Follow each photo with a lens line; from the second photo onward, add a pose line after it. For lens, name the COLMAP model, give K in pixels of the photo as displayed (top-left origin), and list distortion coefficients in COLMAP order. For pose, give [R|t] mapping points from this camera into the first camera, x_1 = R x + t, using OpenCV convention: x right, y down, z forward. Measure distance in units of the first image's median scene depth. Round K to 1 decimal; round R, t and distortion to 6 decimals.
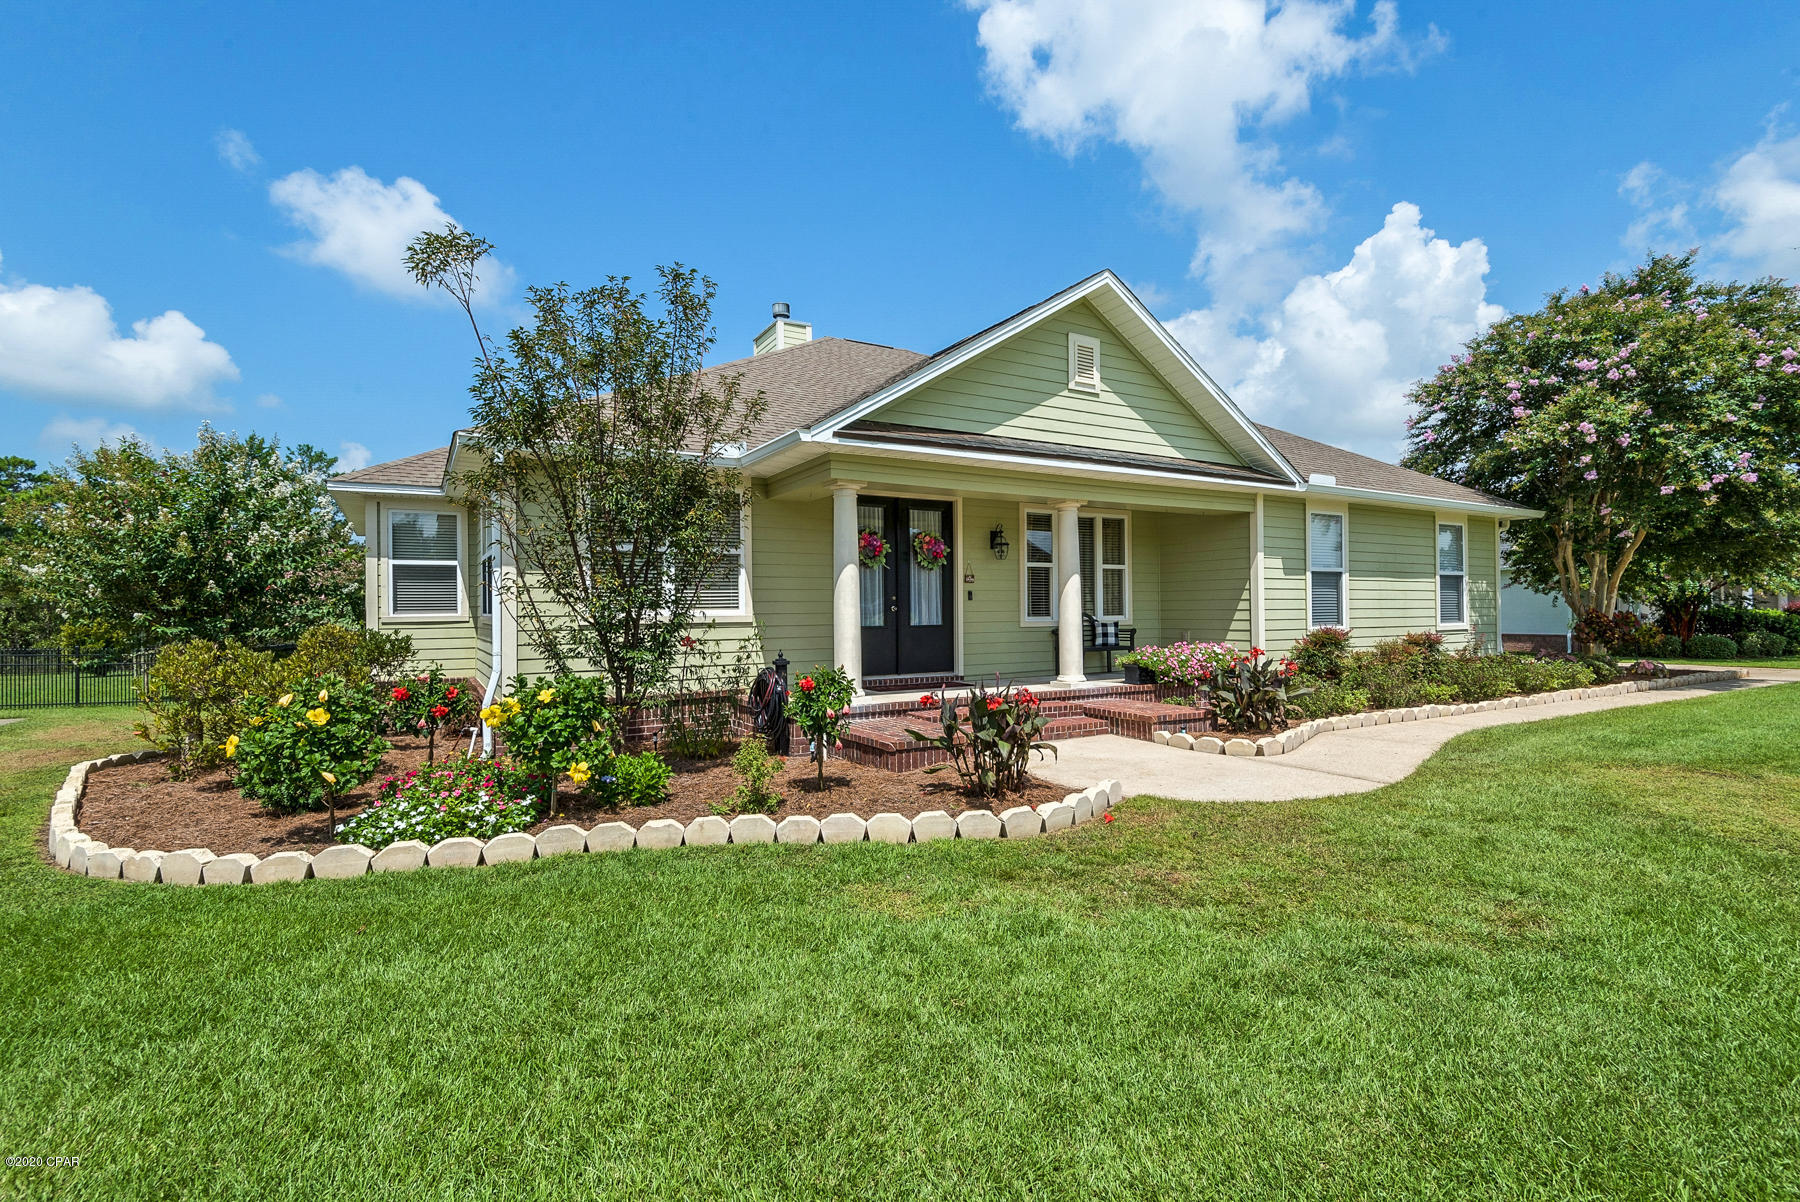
lens RADIAL K [[833.7, 0, 891.3], [0, 833.7, 604.4], [0, 0, 1]] dist [0.032196, -0.017733]
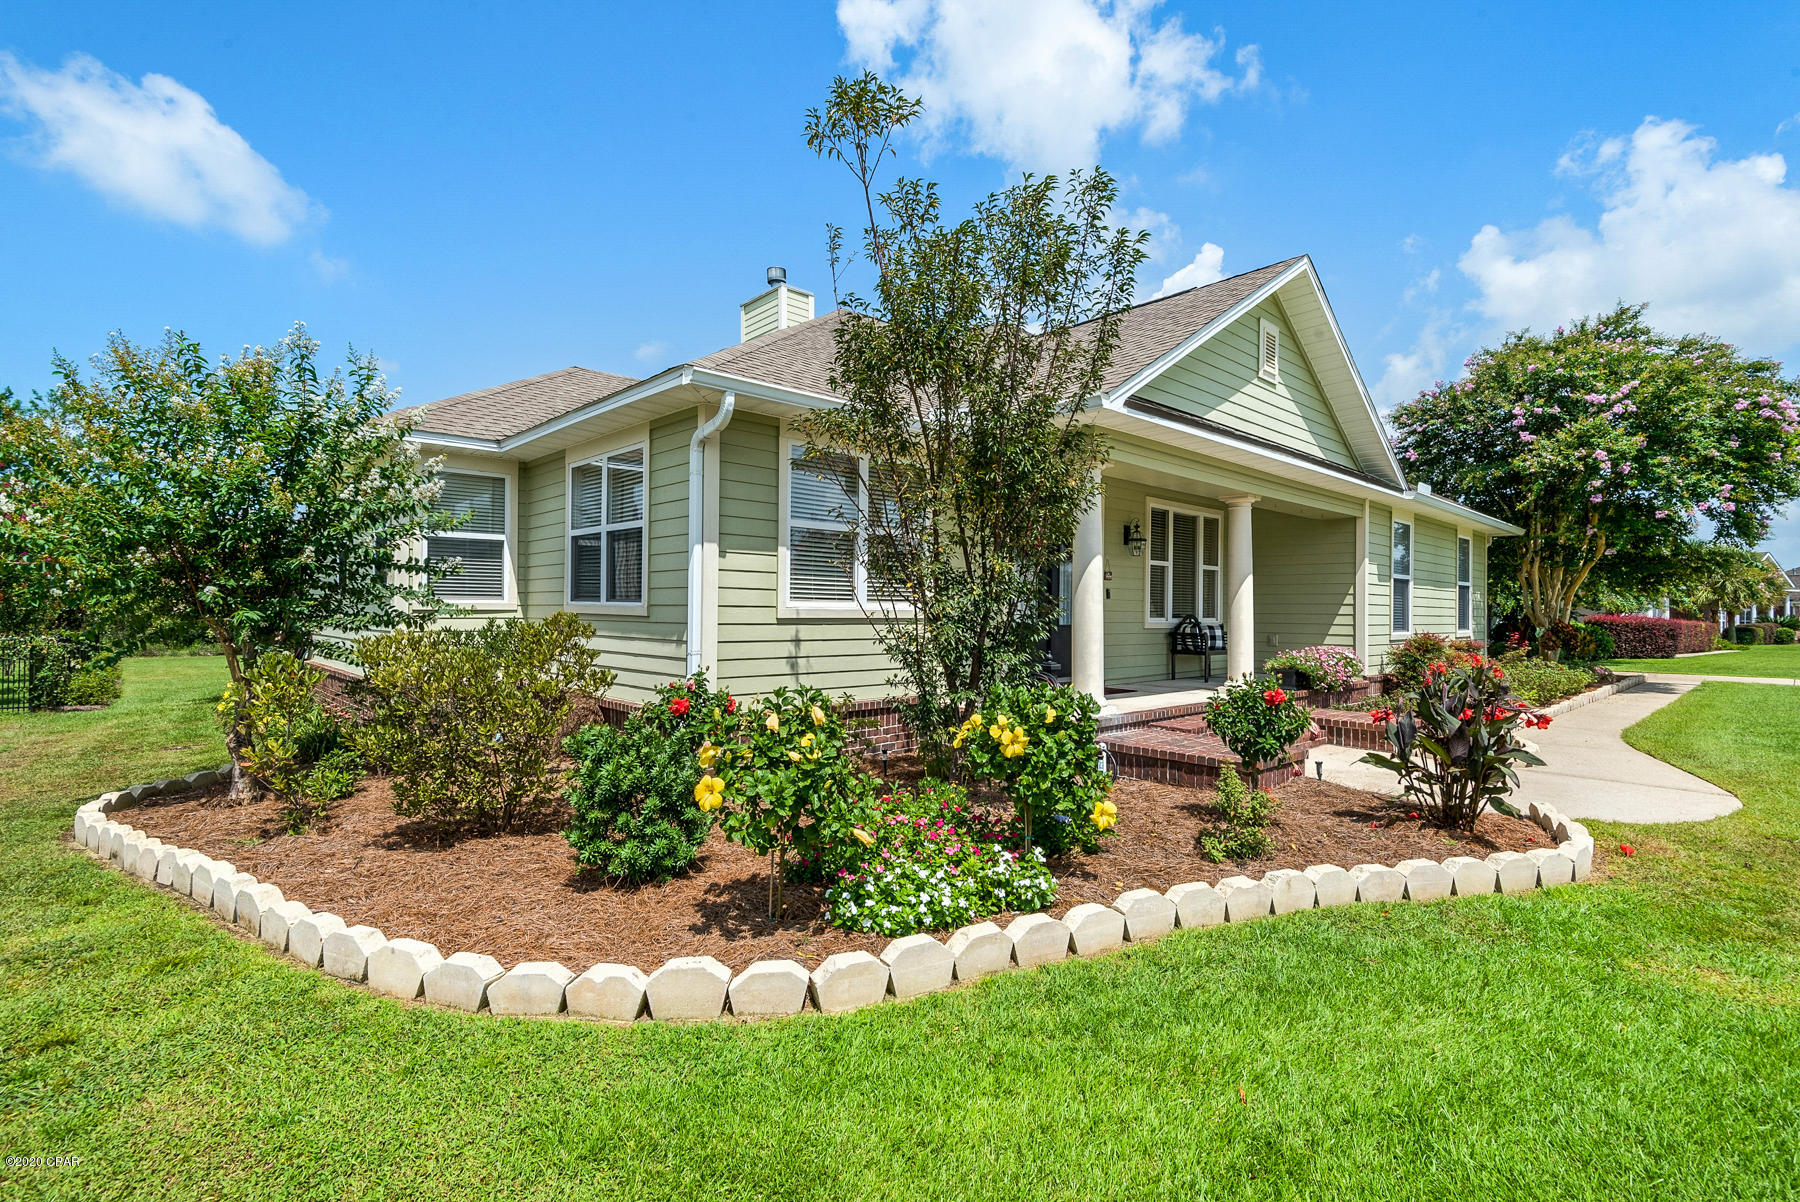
lens RADIAL K [[836.3, 0, 891.4], [0, 836.3, 606.9], [0, 0, 1]] dist [0.005726, 0.000385]
pose [[0.976911, 0.021960, 0.212516, -0.328939], [-0.023566, 0.999710, 0.005029, 0.004813], [-0.212343, -0.009921, 0.977145, 0.139082]]
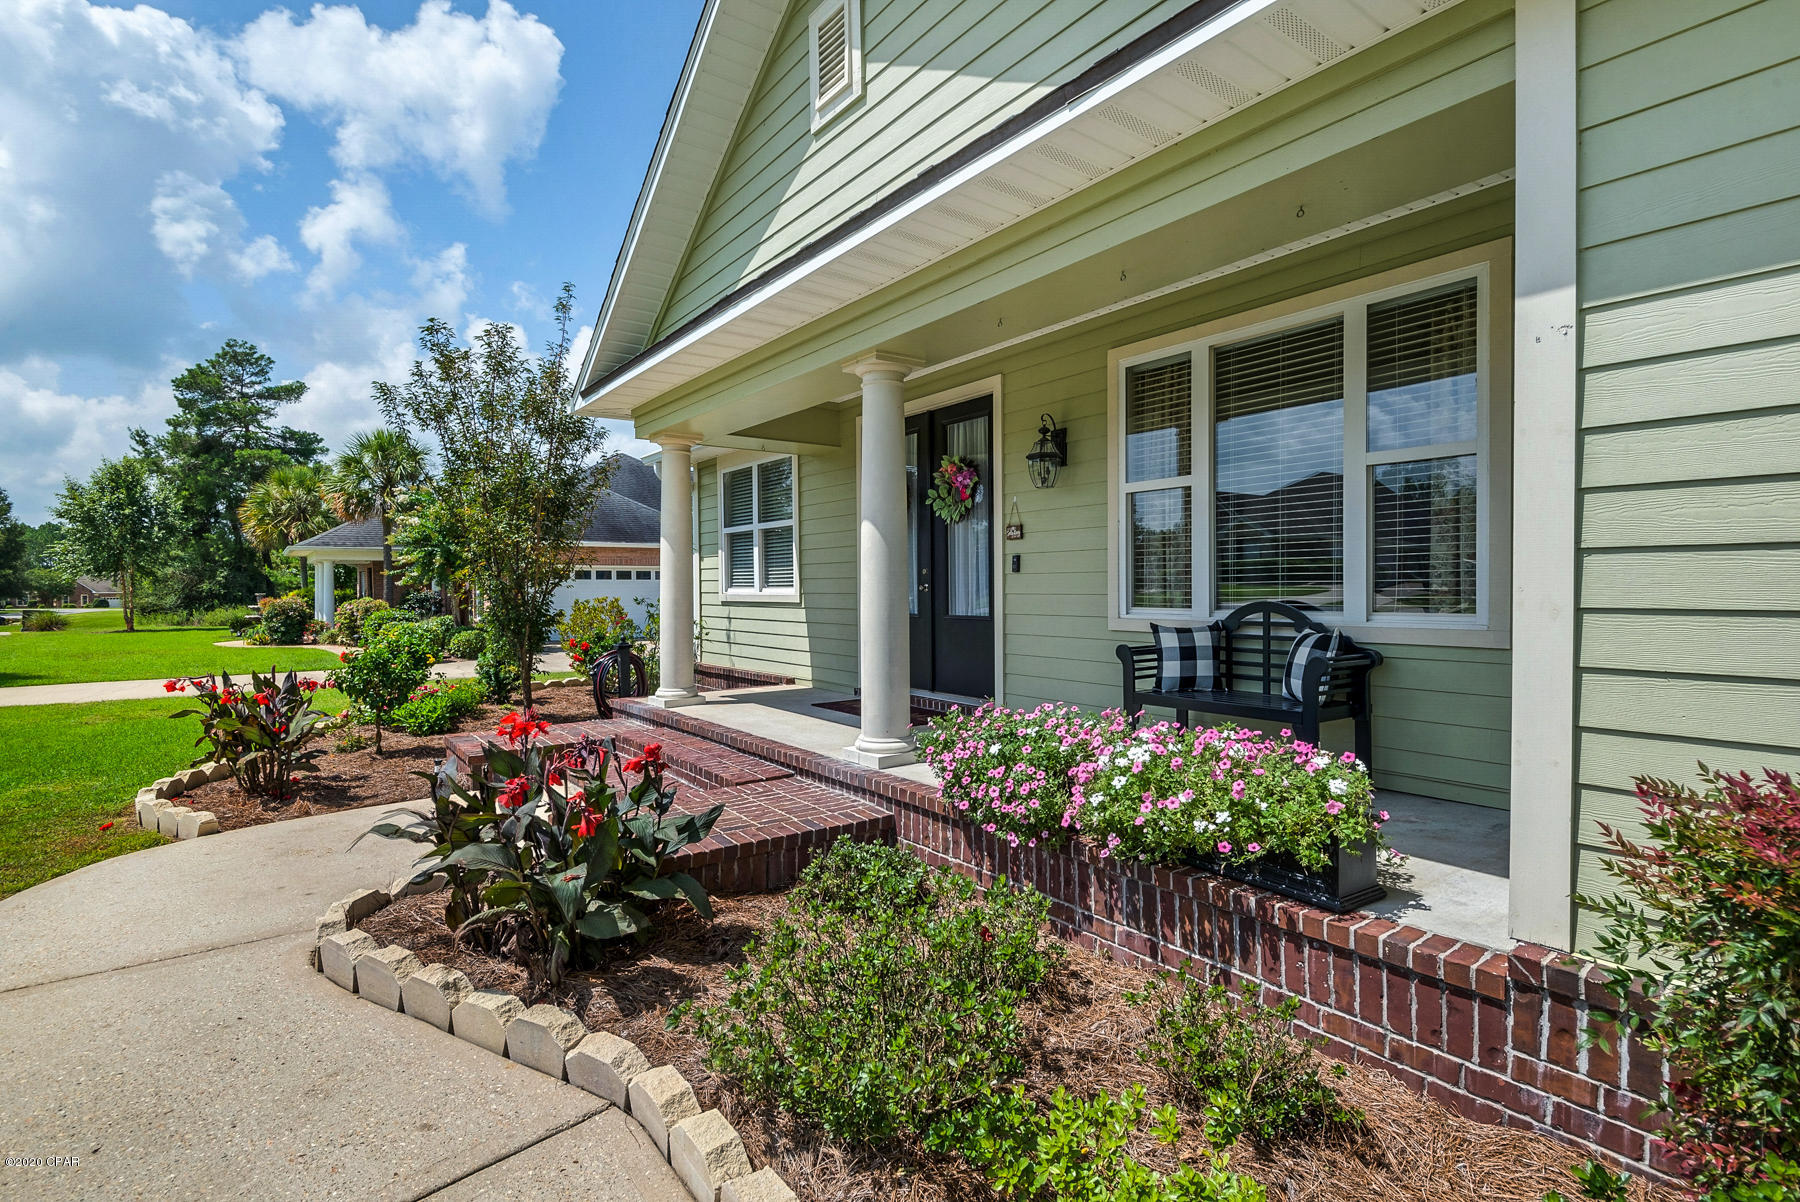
lens RADIAL K [[866.4, 0, 900.0], [0, 866.4, 601.0], [0, 0, 1]] dist [-0.000908, -0.000312]
pose [[0.100684, 0.022736, -0.994659, 0.613128], [0.011603, 0.999644, 0.024024, -0.000799], [0.994851, -0.013960, 0.100384, 0.847604]]
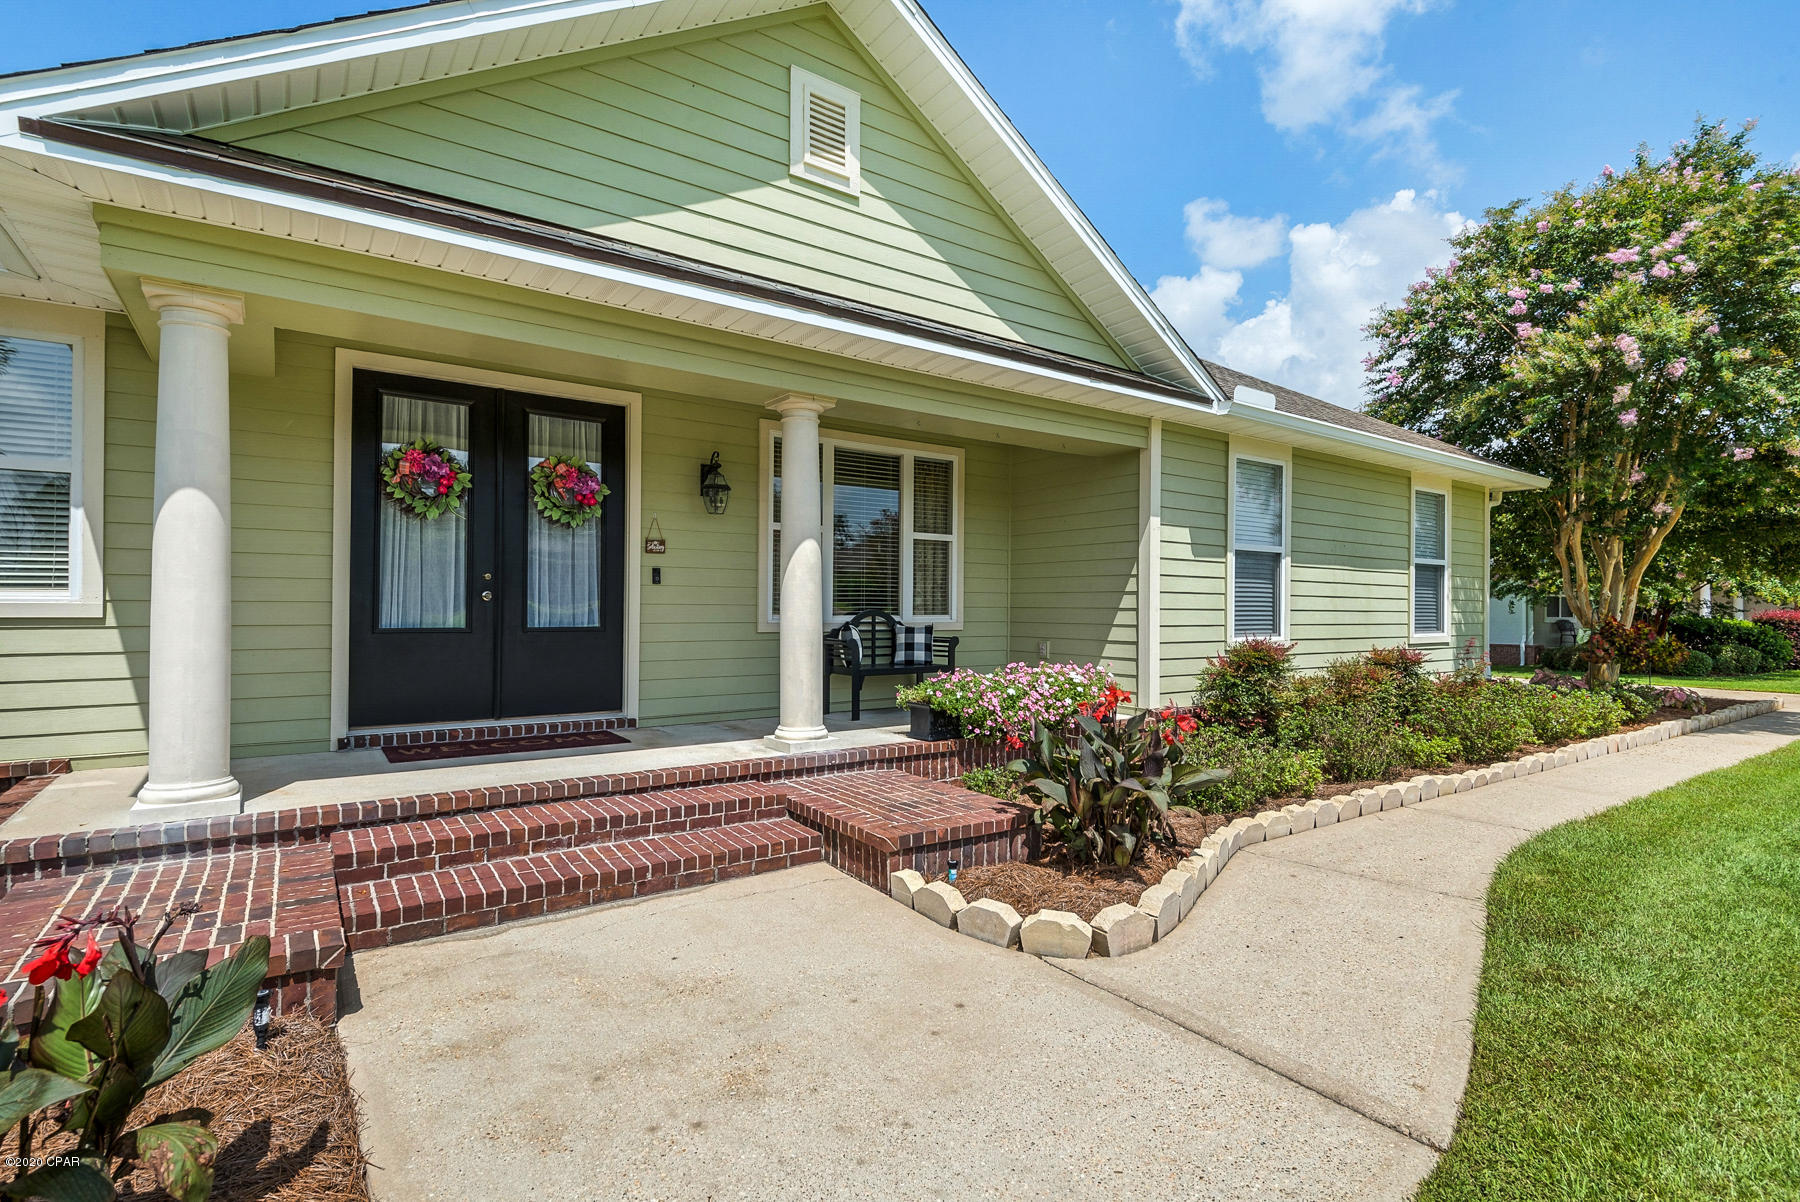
lens RADIAL K [[869.5, 0, 900.0], [0, 869.5, 601.0], [0, 0, 1]] dist [0.031196, -0.018646]
pose [[0.995826, 0.017992, 0.089478, 0.200543], [-0.018193, 0.999833, 0.001438, 0.002750], [-0.089437, -0.003059, 0.995988, 0.386045]]
